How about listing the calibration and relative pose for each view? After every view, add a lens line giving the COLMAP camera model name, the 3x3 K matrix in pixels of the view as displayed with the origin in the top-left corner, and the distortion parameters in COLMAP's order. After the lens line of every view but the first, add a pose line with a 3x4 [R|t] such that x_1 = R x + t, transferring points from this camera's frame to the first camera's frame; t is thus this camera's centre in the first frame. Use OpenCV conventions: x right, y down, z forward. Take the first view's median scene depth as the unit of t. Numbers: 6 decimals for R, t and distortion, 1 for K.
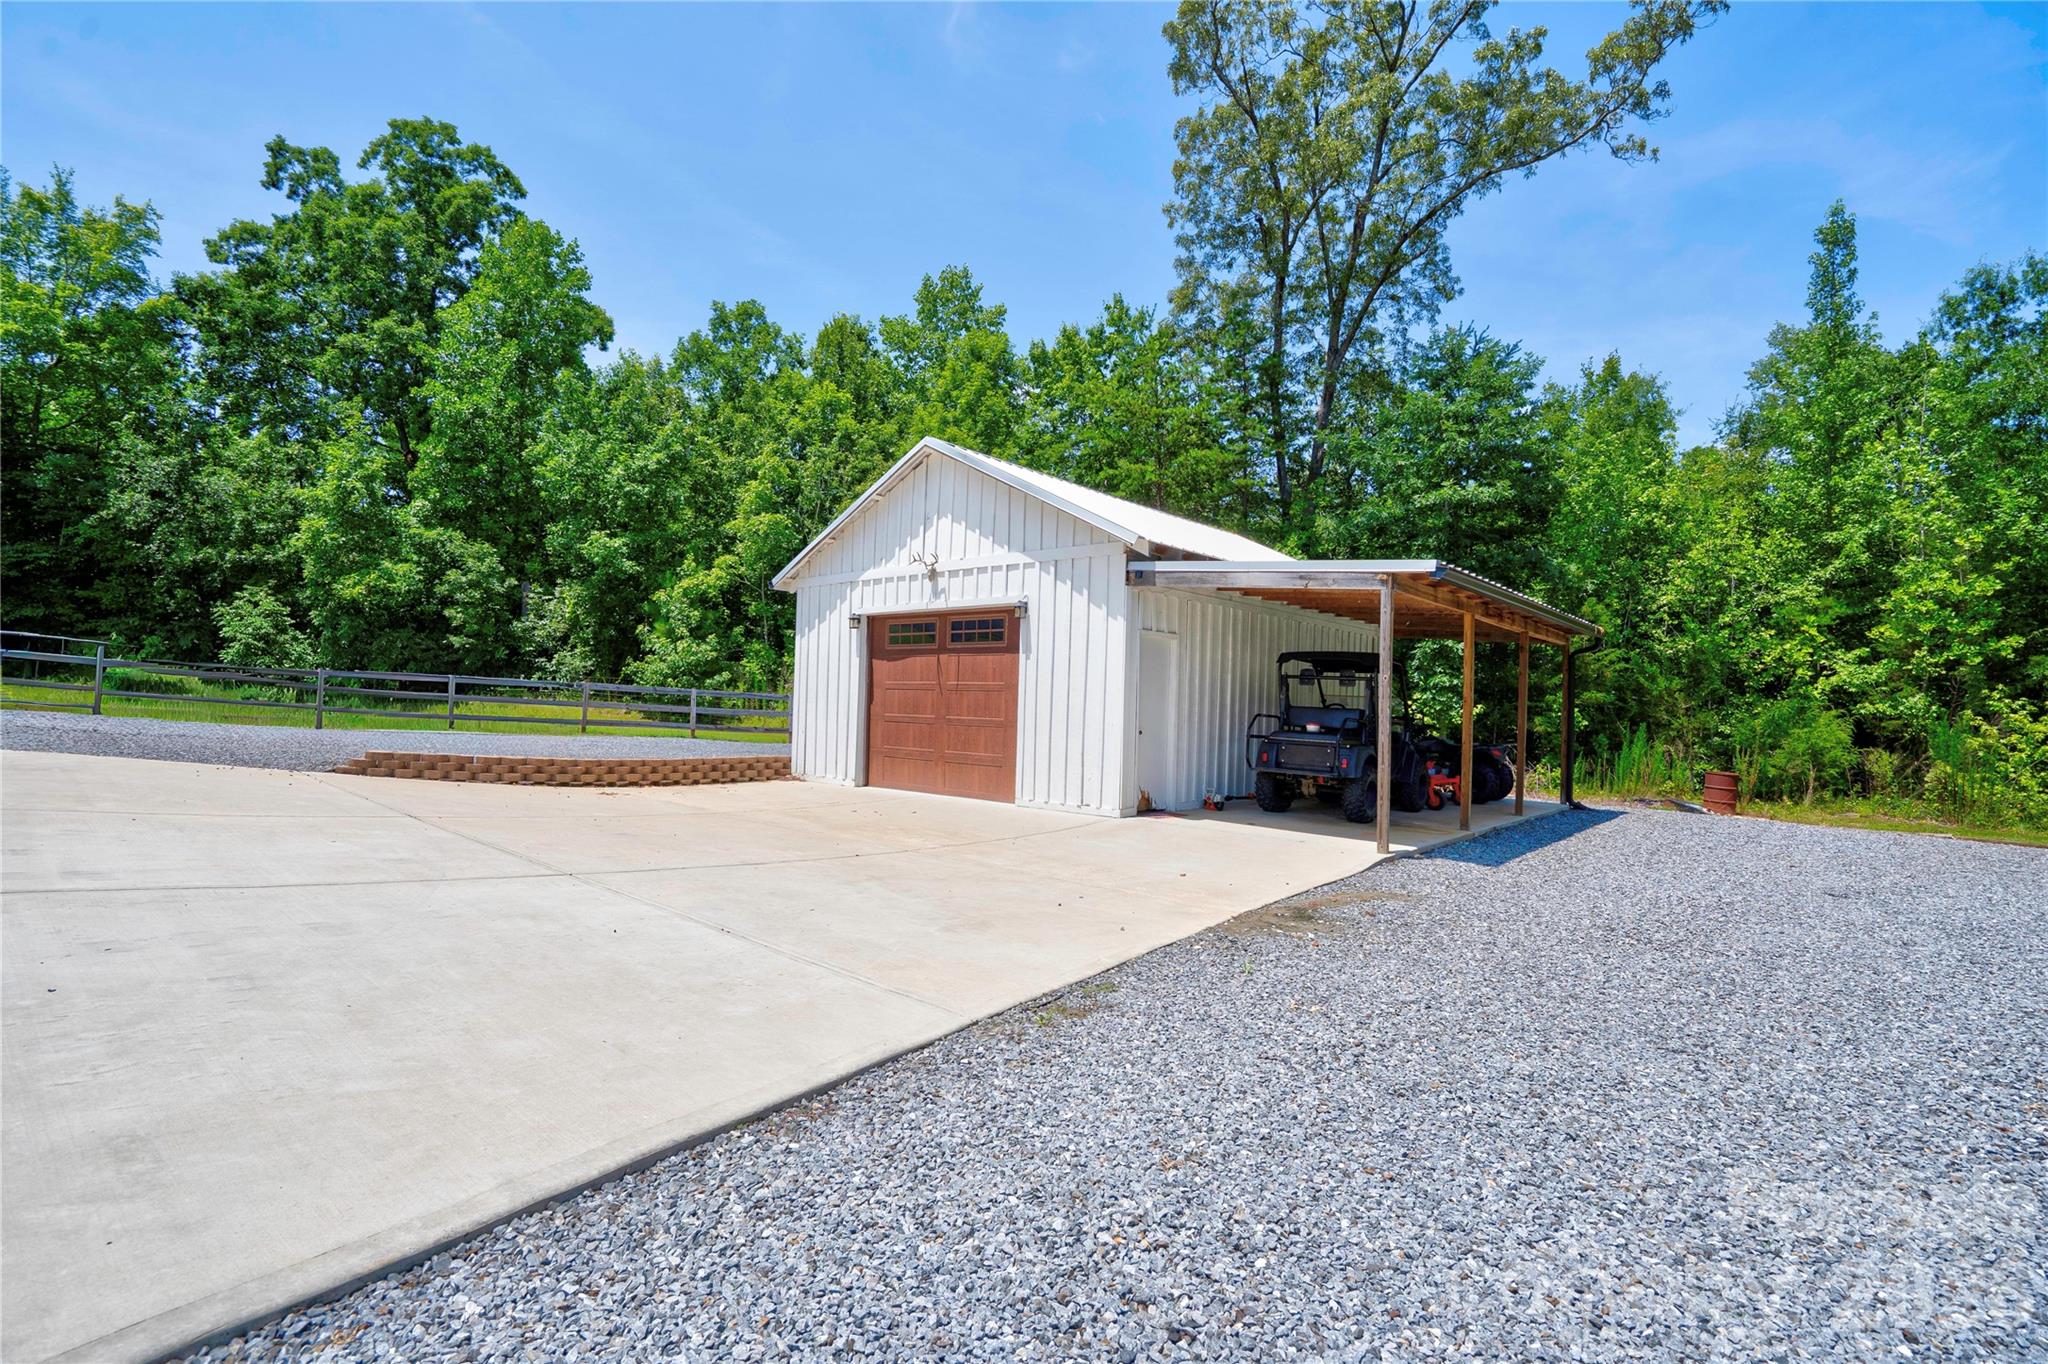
lens RADIAL K [[978.5, 0, 1002.7], [0, 978.5, 679.3], [0, 0, 1]] dist [-0.073803, 0.028712]
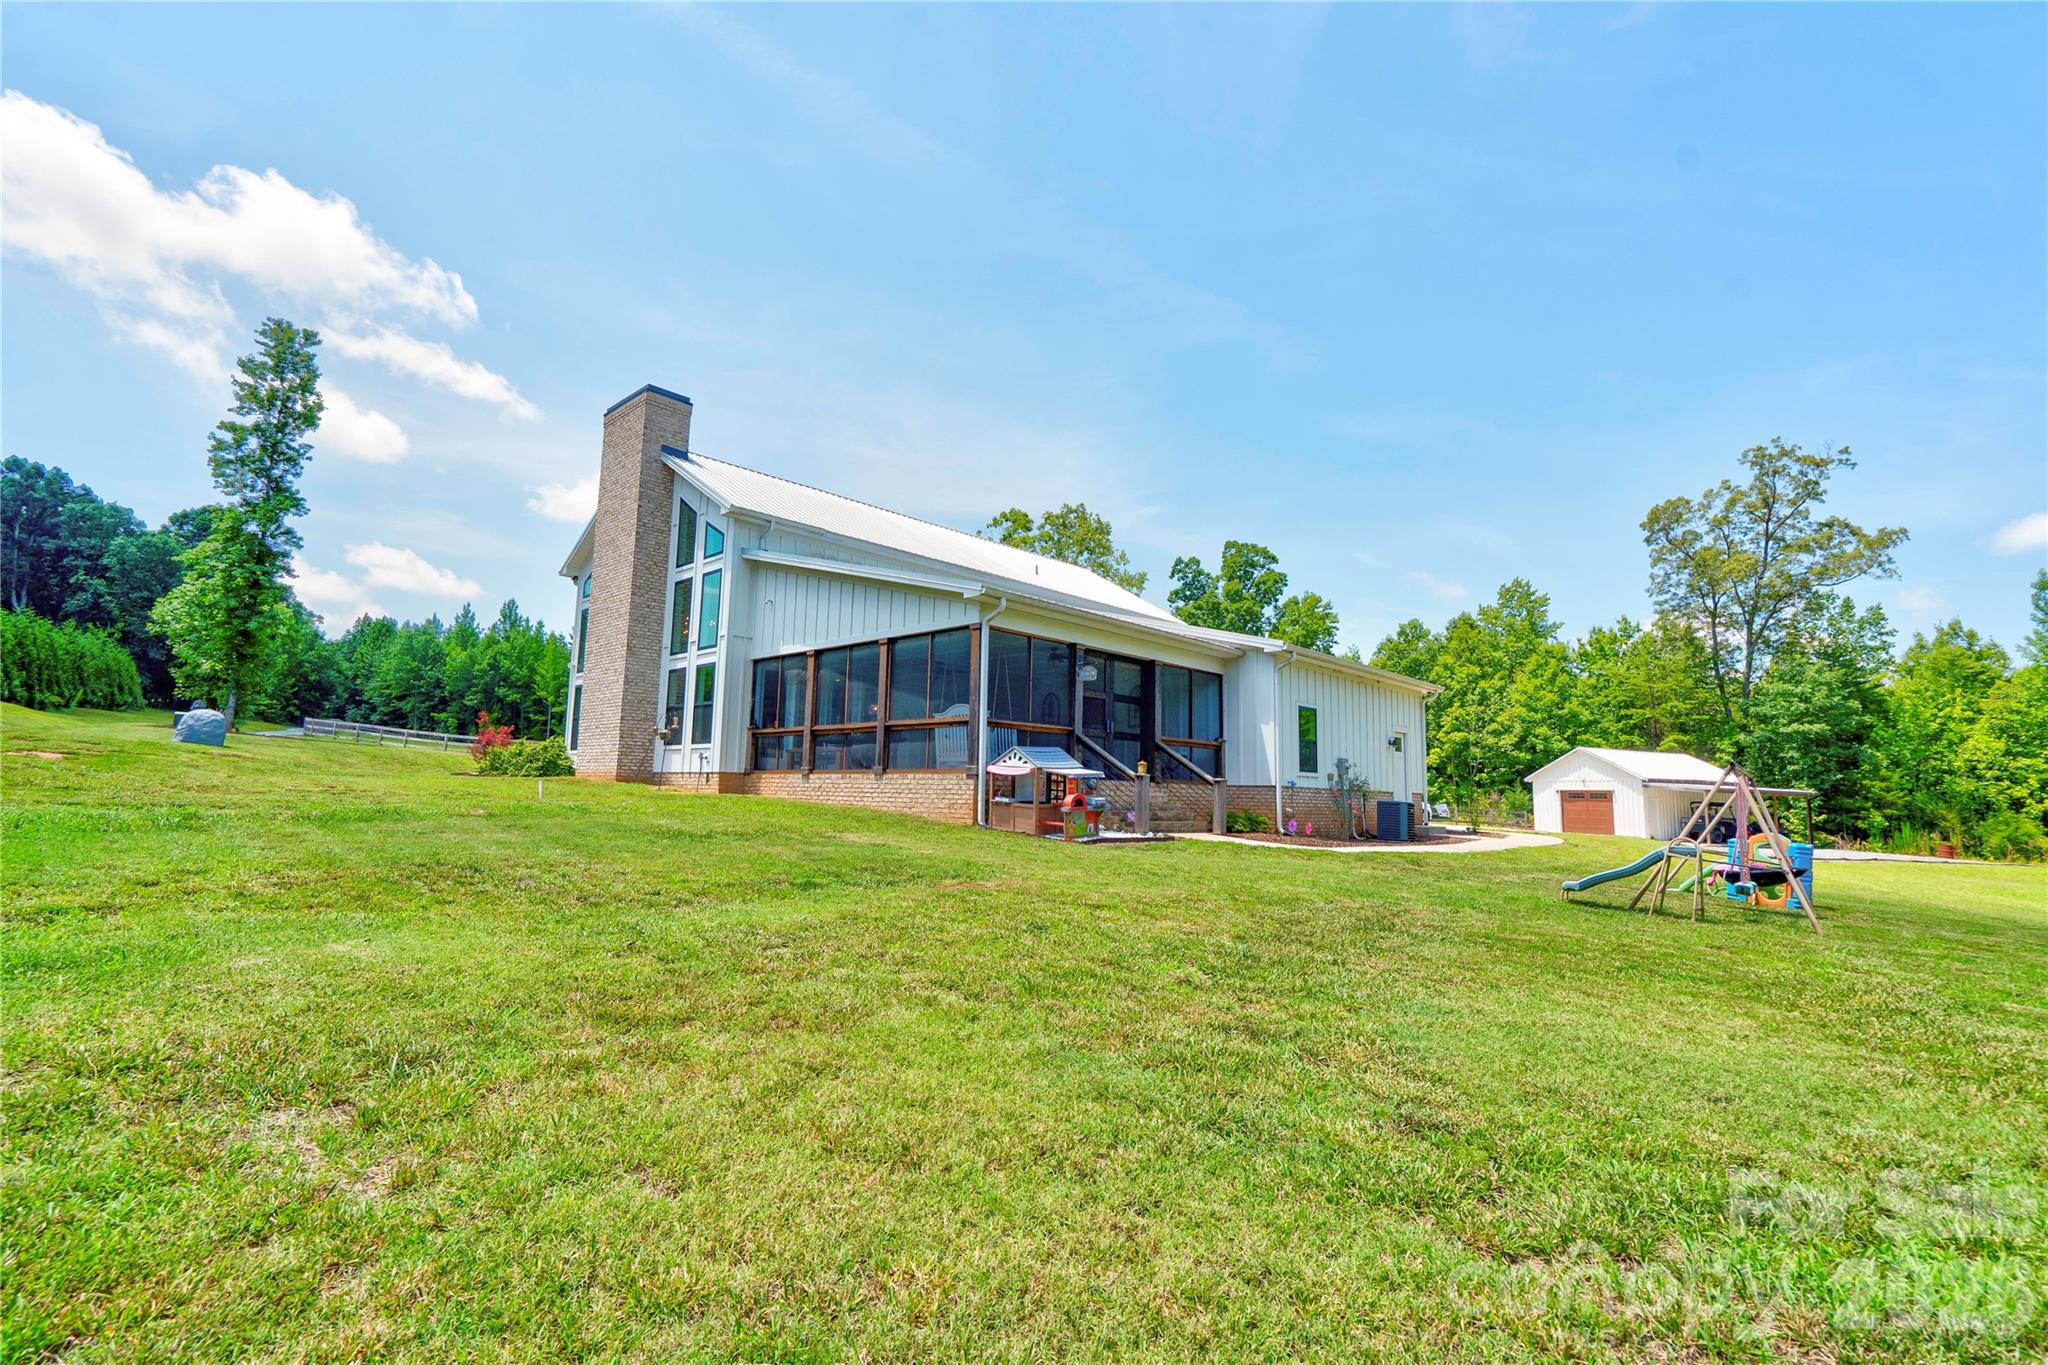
lens RADIAL K [[929.3, 0, 1013.1], [0, 929.3, 680.4], [0, 0, 1]] dist [0.007915, 0.000623]
pose [[0.895352, -0.059133, -0.441416, -0.218139], [0.010349, 0.993641, -0.112119, -0.055774], [0.445239, 0.095818, 0.890270, -1.669440]]
